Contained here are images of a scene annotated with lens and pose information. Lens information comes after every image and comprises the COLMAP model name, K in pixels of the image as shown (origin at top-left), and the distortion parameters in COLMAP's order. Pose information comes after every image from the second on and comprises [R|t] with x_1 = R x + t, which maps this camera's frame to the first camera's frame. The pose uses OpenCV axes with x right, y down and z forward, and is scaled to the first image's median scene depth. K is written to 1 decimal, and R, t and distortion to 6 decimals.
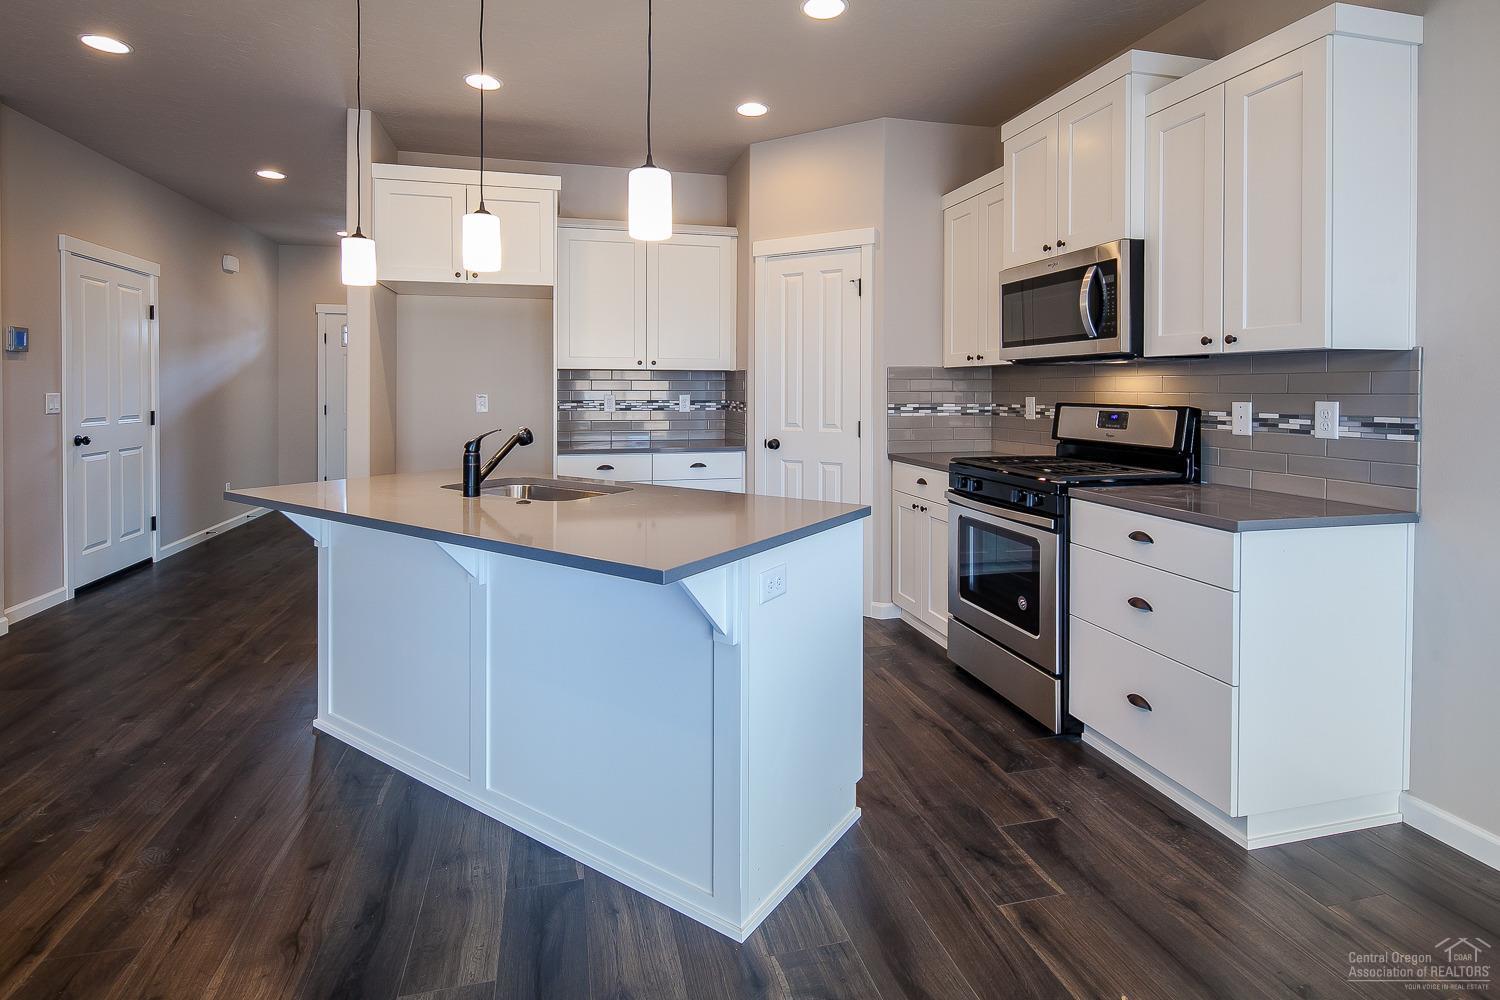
lens RADIAL K [[738.0, 0, 742.3], [0, 738.0, 390.5], [0, 0, 1]] dist [-0.002158, -0.000129]
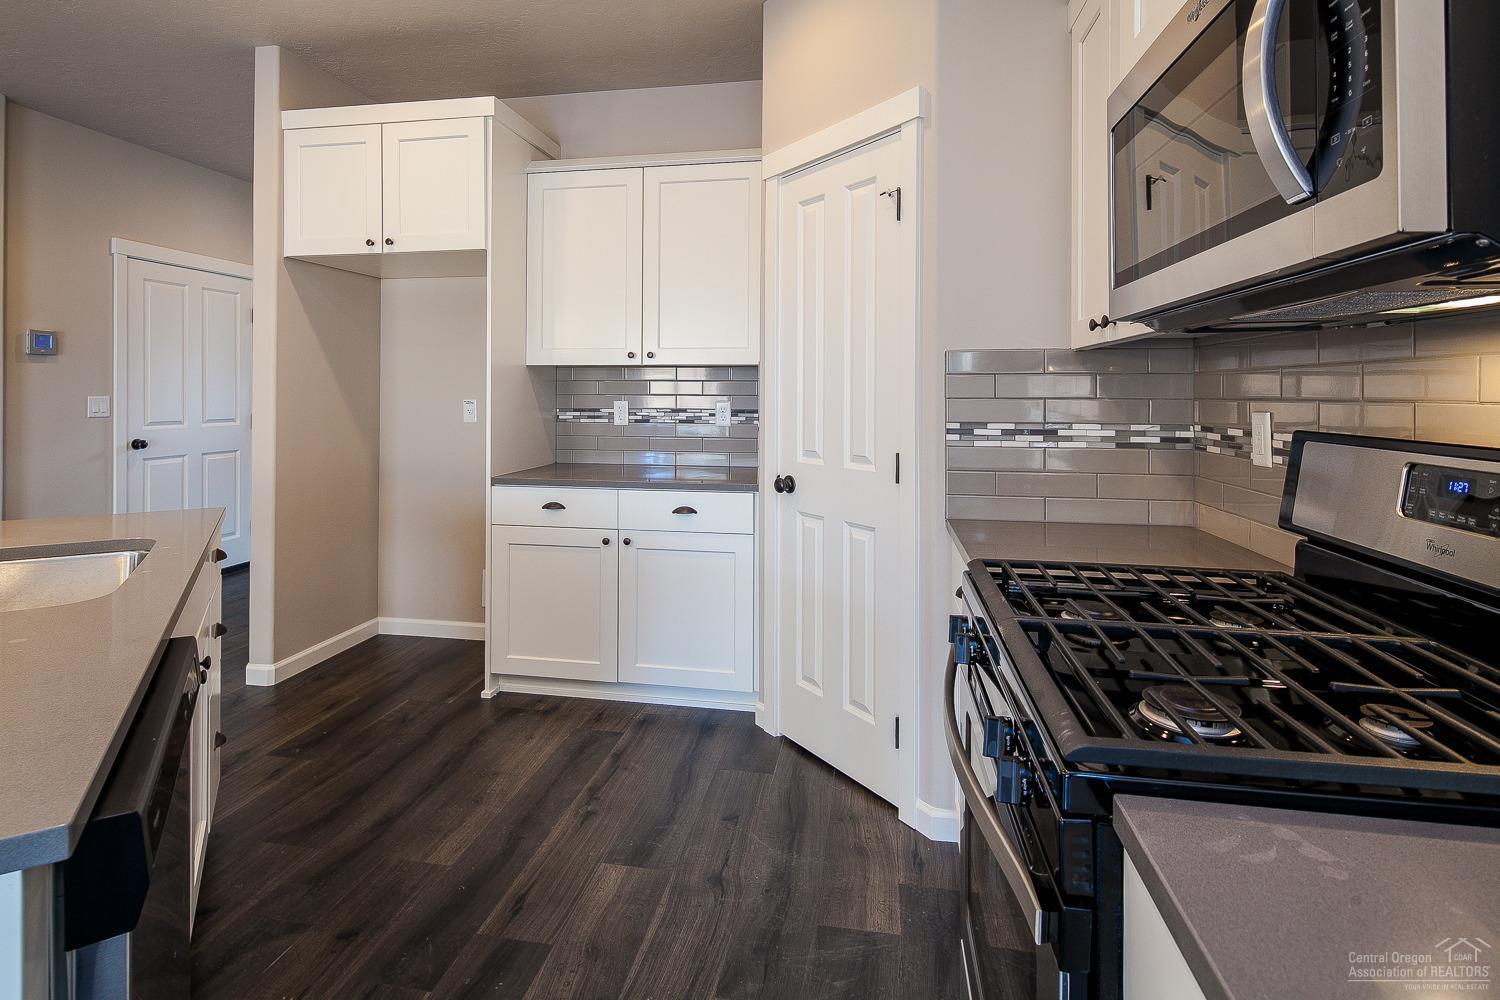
lens RADIAL K [[738.0, 0, 742.3], [0, 738.0, 390.5], [0, 0, 1]] dist [-0.002158, -0.000129]
pose [[0.909706, -0.000412, -0.415253, 0.279250], [-0.001913, 0.999985, -0.005183, -0.001075], [0.415248, 0.005509, 0.909691, 0.466558]]
